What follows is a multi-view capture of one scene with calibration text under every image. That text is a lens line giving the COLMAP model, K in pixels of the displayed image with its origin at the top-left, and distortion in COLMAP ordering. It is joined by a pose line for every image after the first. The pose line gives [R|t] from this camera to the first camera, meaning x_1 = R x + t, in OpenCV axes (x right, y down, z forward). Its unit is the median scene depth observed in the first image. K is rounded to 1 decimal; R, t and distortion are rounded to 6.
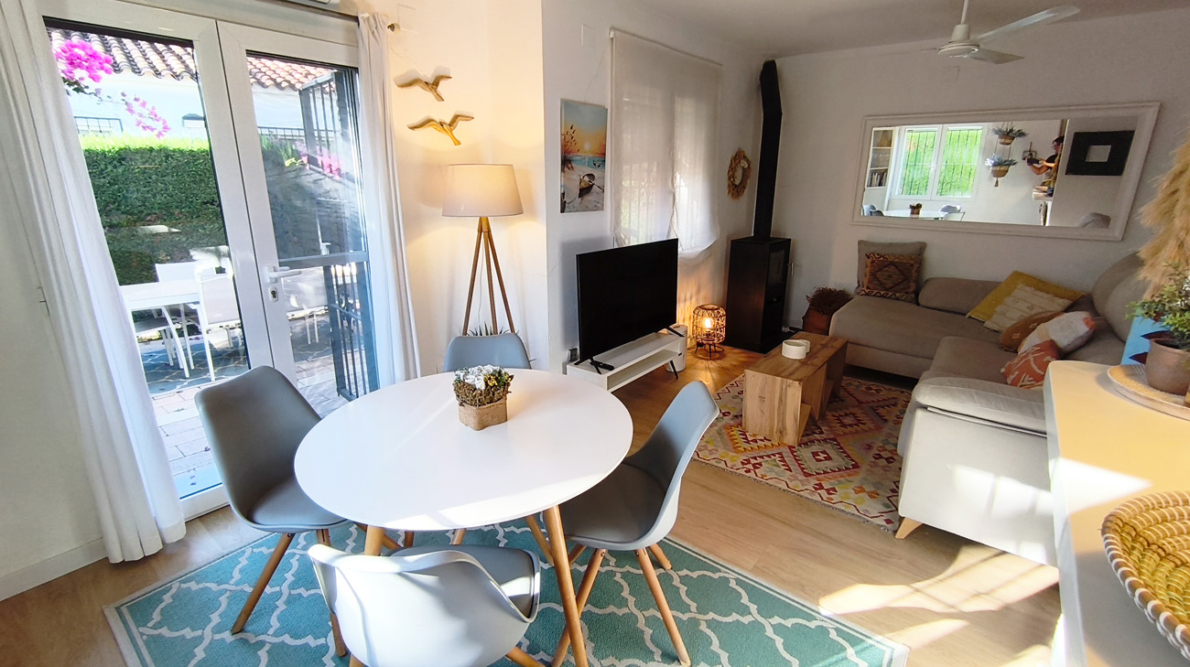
lens RADIAL K [[522.6, 0, 598.0], [0, 522.6, 316.7], [0, 0, 1]] dist [-0.000644, 0.003366]
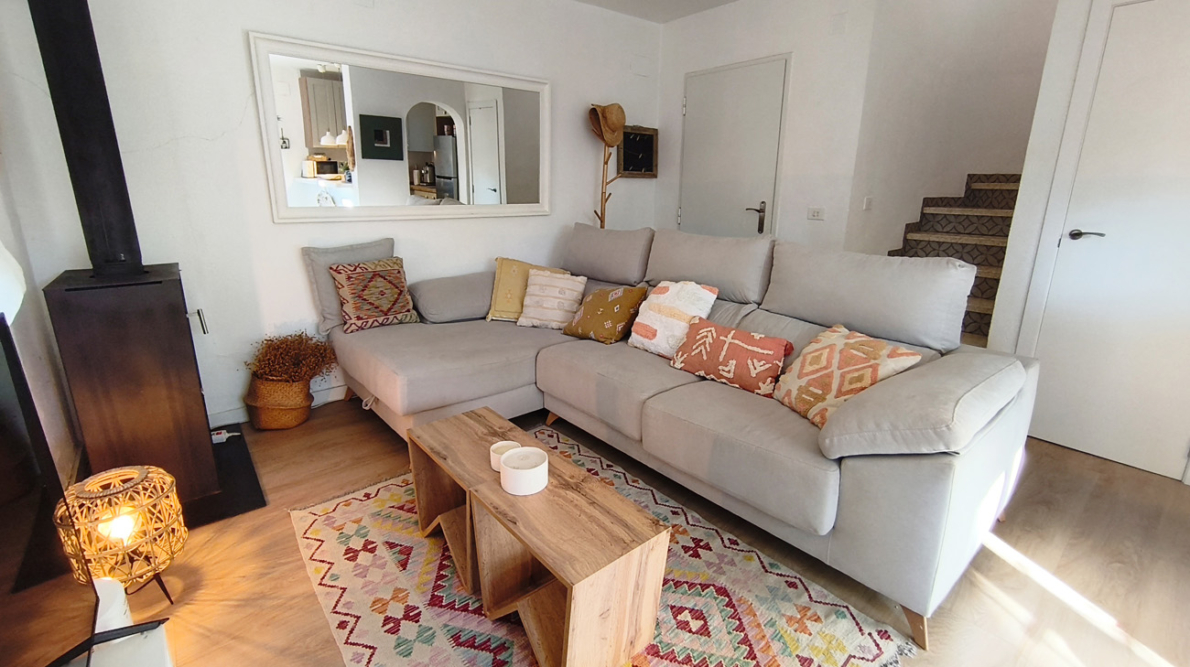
lens RADIAL K [[522.6, 0, 593.5], [0, 522.6, 319.5], [0, 0, 1]] dist [-0.000644, 0.003366]
pose [[0.207679, -0.252663, 0.945003, -0.032793], [0.250812, 0.947525, 0.198218, -0.155762], [-0.945496, 0.195852, 0.260152, 0.818309]]
